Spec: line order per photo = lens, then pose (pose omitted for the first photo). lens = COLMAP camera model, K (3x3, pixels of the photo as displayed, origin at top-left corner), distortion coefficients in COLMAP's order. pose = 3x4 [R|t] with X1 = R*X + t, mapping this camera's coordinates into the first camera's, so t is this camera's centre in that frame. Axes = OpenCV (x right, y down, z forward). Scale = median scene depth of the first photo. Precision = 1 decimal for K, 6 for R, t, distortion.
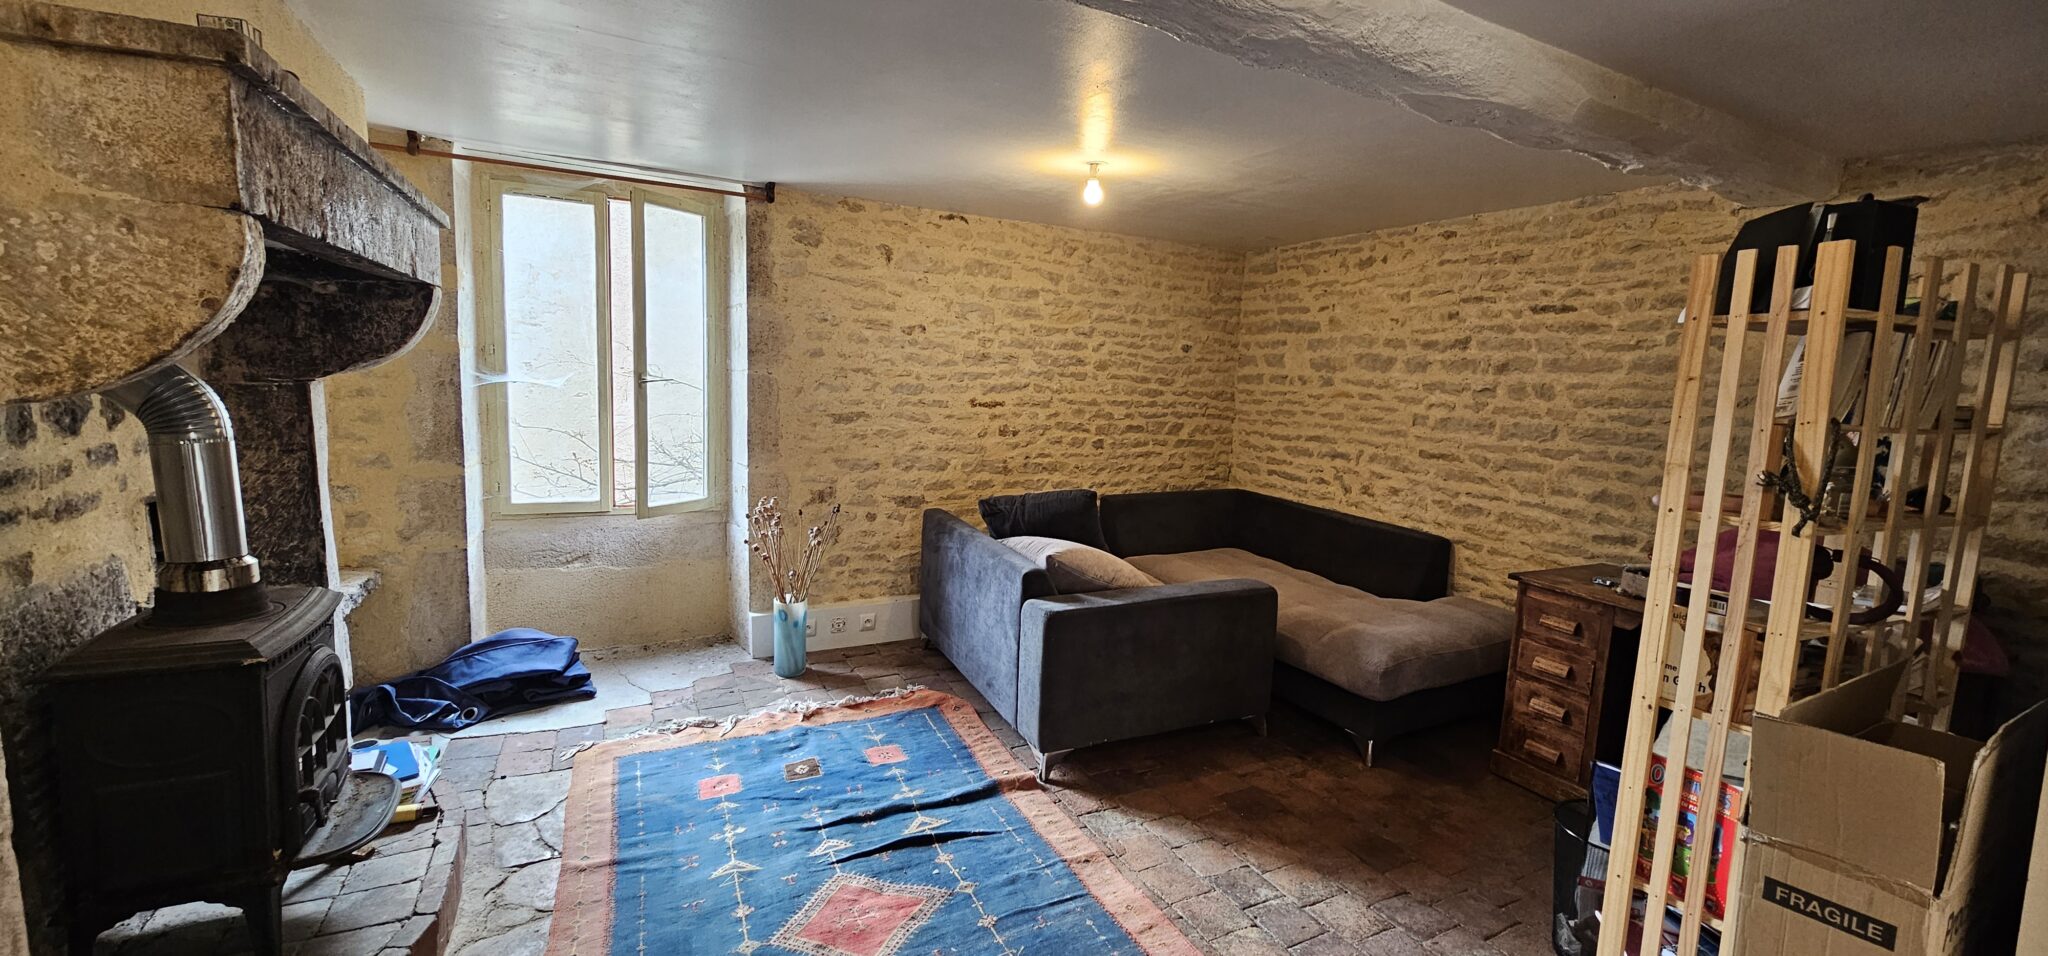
lens RADIAL K [[840.6, 0, 1035.2], [0, 840.6, 470.2], [0, 0, 1]] dist [-0.006718, 0.003741]
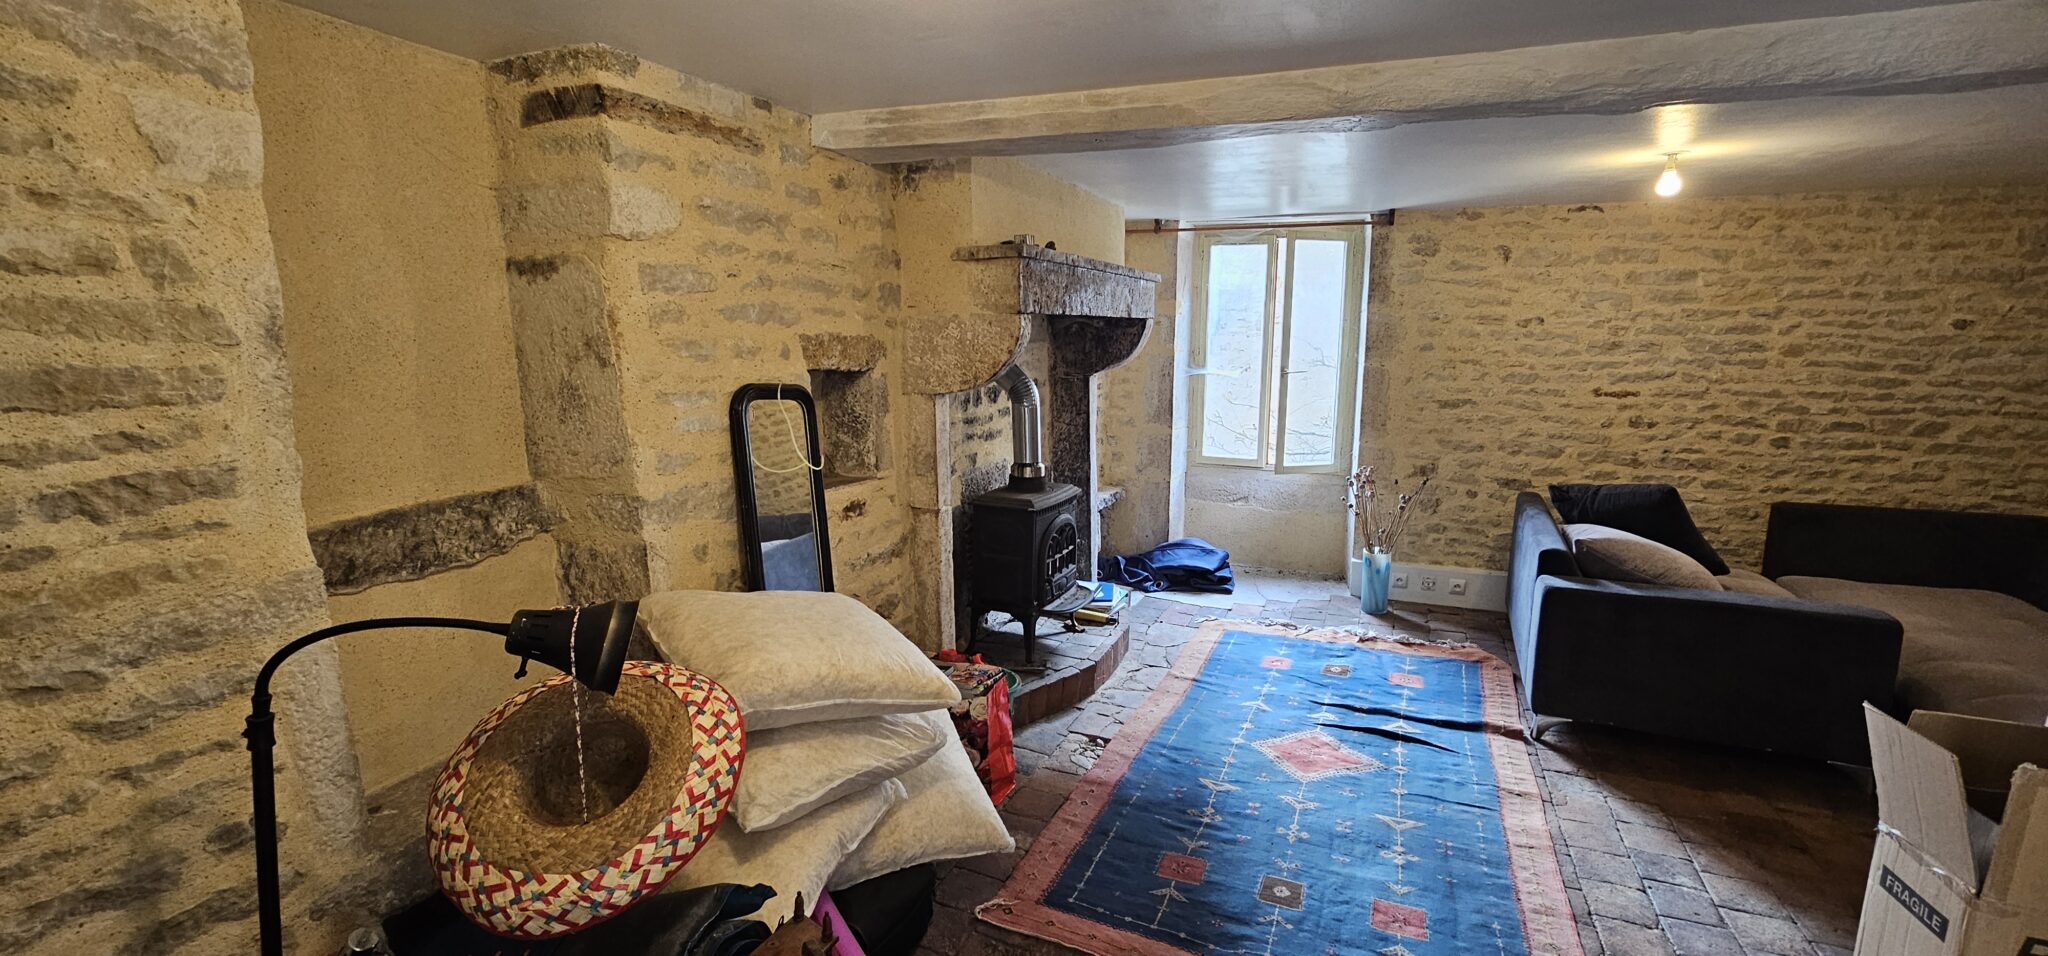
lens RADIAL K [[840.6, 0, 1035.2], [0, 840.6, 470.2], [0, 0, 1]] dist [-0.006718, 0.003741]
pose [[0.635904, 0.087402, -0.766803, 0.309887], [-0.068673, 0.996033, 0.056581, 0.001232], [0.768707, 0.016679, 0.639384, -0.162964]]
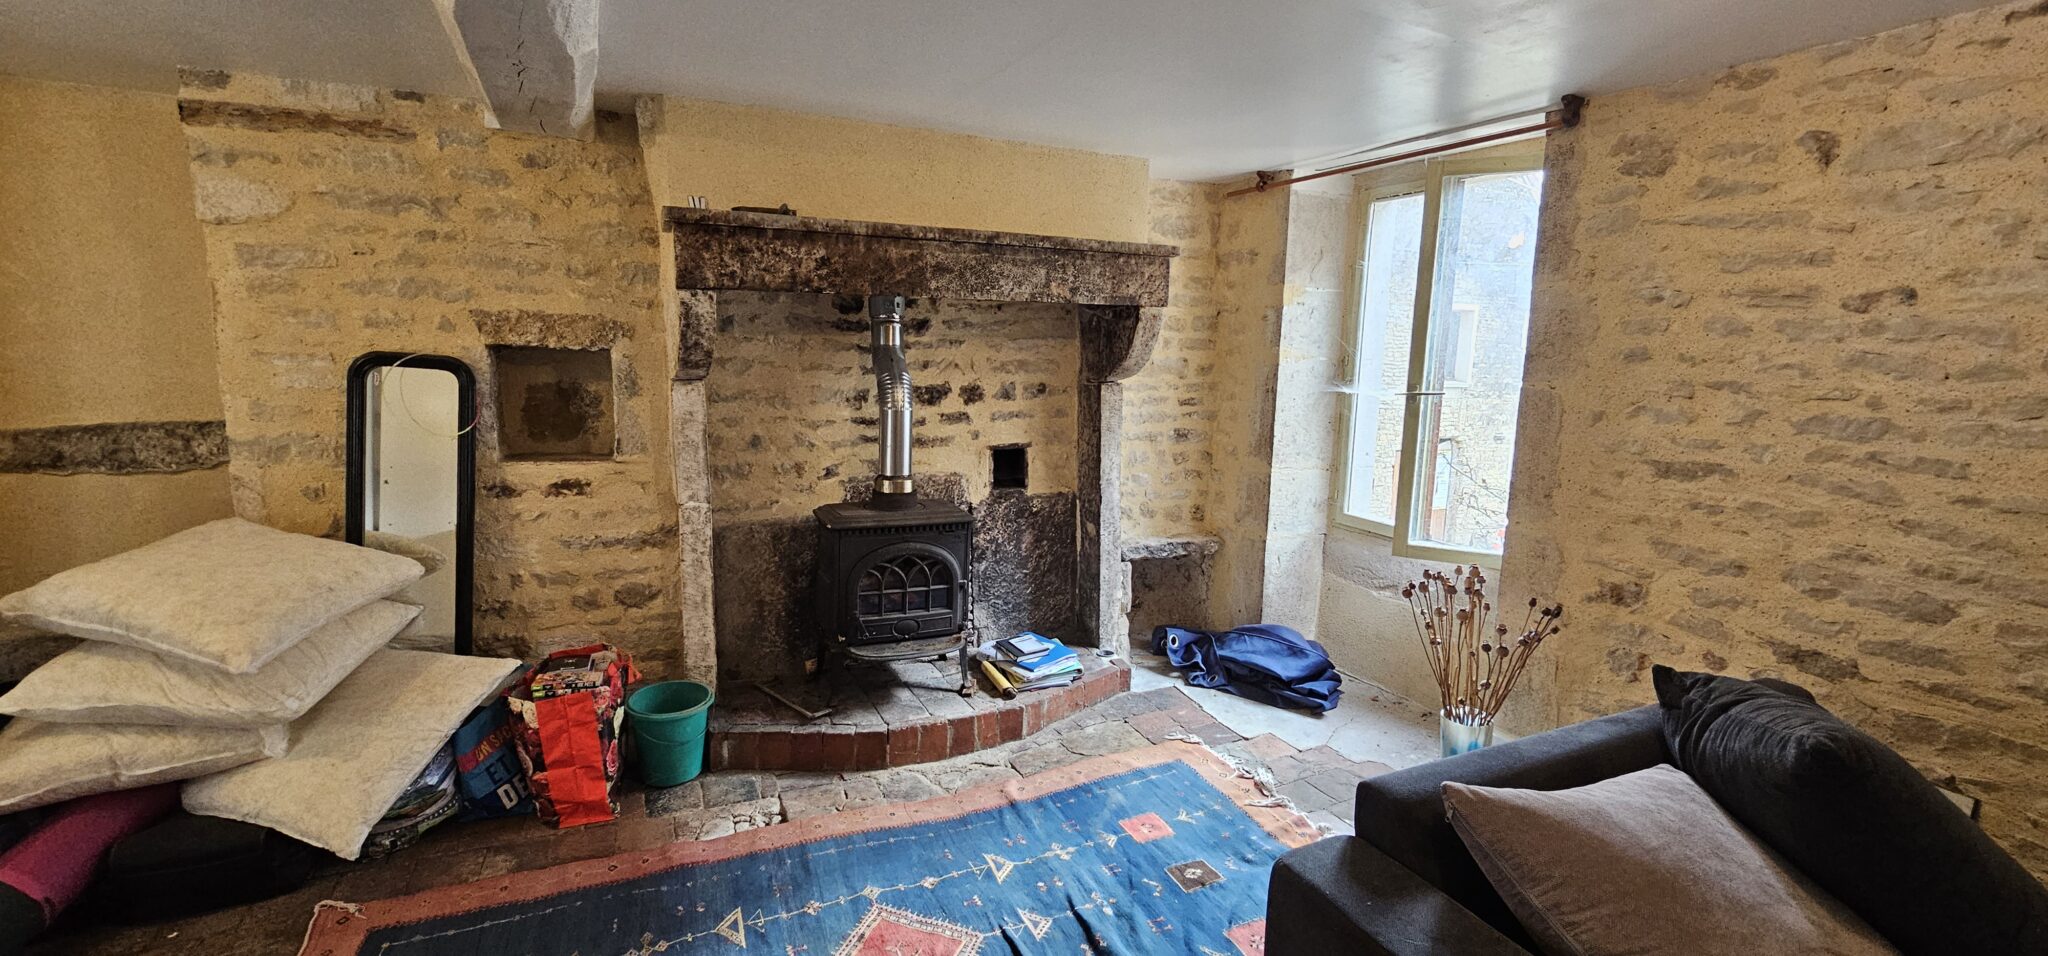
lens RADIAL K [[840.6, 0, 1035.2], [0, 840.6, 470.2], [0, 0, 1]] dist [-0.006718, 0.003741]
pose [[-0.036597, 0.107431, -0.993539, 0.364797], [-0.140467, 0.983781, 0.111550, -0.067905], [0.989409, 0.143641, -0.020913, 0.618785]]
